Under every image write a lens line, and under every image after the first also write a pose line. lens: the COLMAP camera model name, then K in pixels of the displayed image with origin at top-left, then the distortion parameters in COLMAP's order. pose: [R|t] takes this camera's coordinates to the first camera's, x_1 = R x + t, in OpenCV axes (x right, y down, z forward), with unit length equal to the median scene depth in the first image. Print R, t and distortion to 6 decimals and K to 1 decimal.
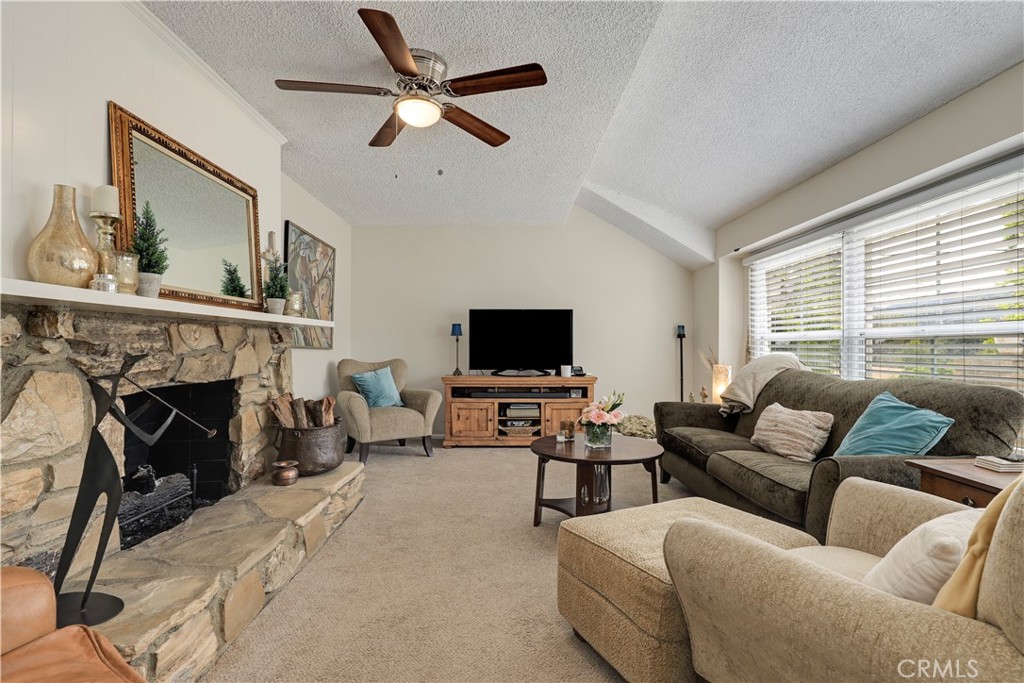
lens RADIAL K [[559.4, 0, 512.7], [0, 559.4, 342.7], [0, 0, 1]] dist [-0.017032, -0.000020]
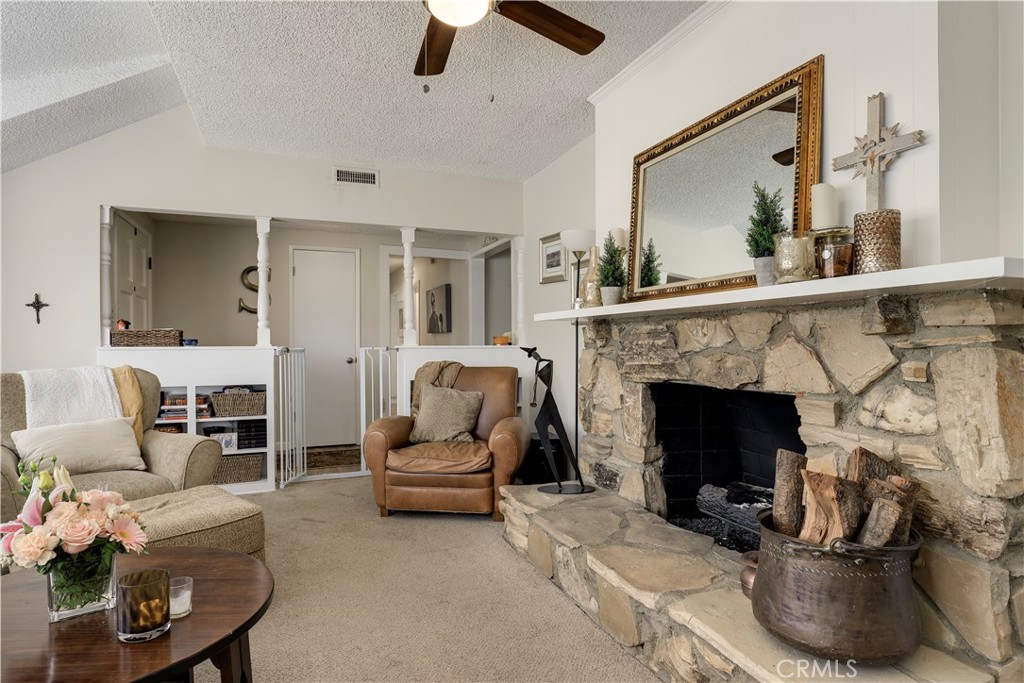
lens RADIAL K [[559.4, 0, 507.7], [0, 559.4, 343.7], [0, 0, 1]] dist [-0.017032, -0.000020]
pose [[-0.934000, 0.000383, -0.357273, 0.022881], [0.001813, 0.999992, -0.003670, 0.010229], [0.357268, -0.004075, -0.933993, 1.724314]]
